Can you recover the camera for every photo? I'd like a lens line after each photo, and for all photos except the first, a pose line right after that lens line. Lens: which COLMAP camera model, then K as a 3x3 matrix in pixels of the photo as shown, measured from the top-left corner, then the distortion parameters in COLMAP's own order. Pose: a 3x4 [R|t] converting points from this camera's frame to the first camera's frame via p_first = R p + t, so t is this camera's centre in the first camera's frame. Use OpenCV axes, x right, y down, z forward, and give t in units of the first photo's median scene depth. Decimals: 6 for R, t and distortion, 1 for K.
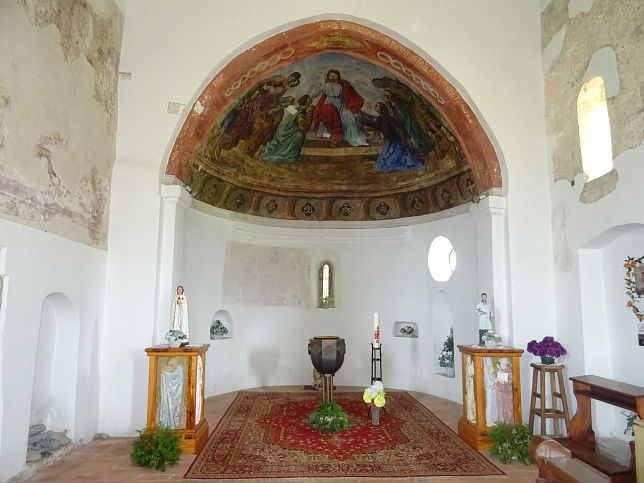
lens RADIAL K [[454.9, 0, 322.0], [0, 454.9, 241.5], [0, 0, 1]] dist [-0.008199, -0.001202]
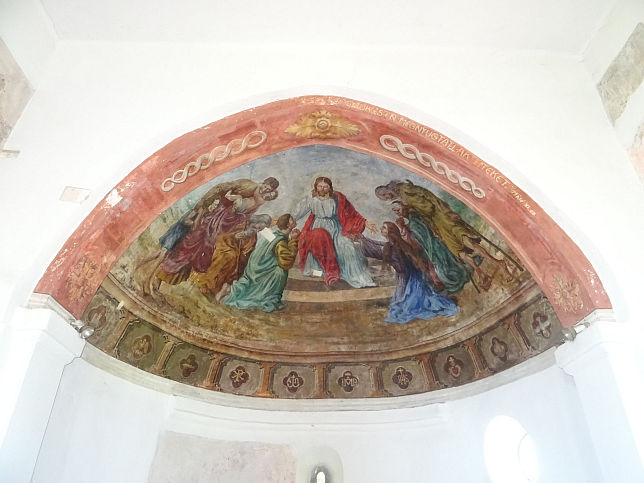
lens RADIAL K [[454.9, 0, 322.0], [0, 454.9, 241.5], [0, 0, 1]] dist [-0.008199, -0.001202]
pose [[0.999843, -0.015892, -0.007865, 0.026149], [0.011056, 0.905504, -0.424194, 0.034092], [0.013863, 0.424041, 0.905537, 0.344090]]
